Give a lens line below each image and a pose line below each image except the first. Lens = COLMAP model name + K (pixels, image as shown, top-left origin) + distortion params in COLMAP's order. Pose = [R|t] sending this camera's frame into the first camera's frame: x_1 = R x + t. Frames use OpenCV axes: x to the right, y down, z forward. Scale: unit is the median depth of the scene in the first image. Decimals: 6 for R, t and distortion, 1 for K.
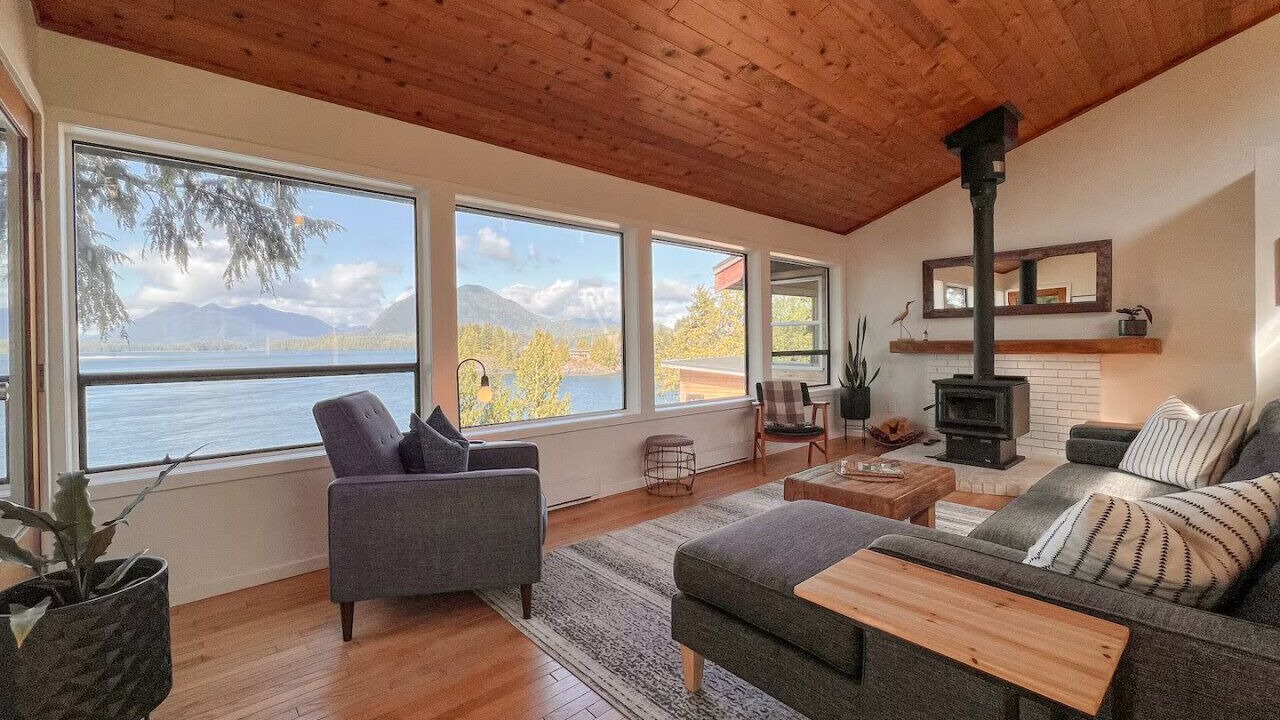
lens RADIAL K [[519.6, 0, 624.6], [0, 519.6, 348.5], [0, 0, 1]] dist [-0.000829, -0.000503]
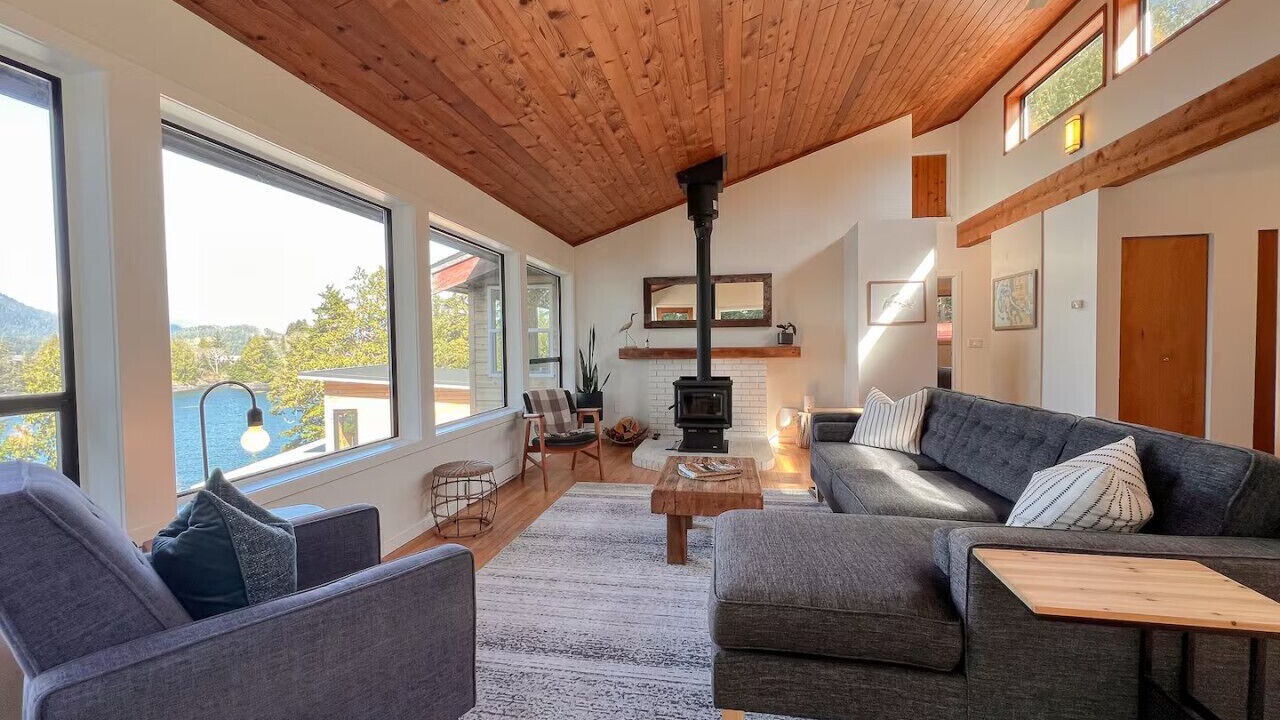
lens RADIAL K [[519.6, 0, 640.2], [0, 519.6, 360.1], [0, 0, 1]] dist [-0.000829, -0.000503]
pose [[0.782794, -0.016606, 0.622059, -0.181867], [0.010692, 0.999855, 0.013237, -0.004949], [-0.622189, -0.003711, 0.782858, 0.149985]]
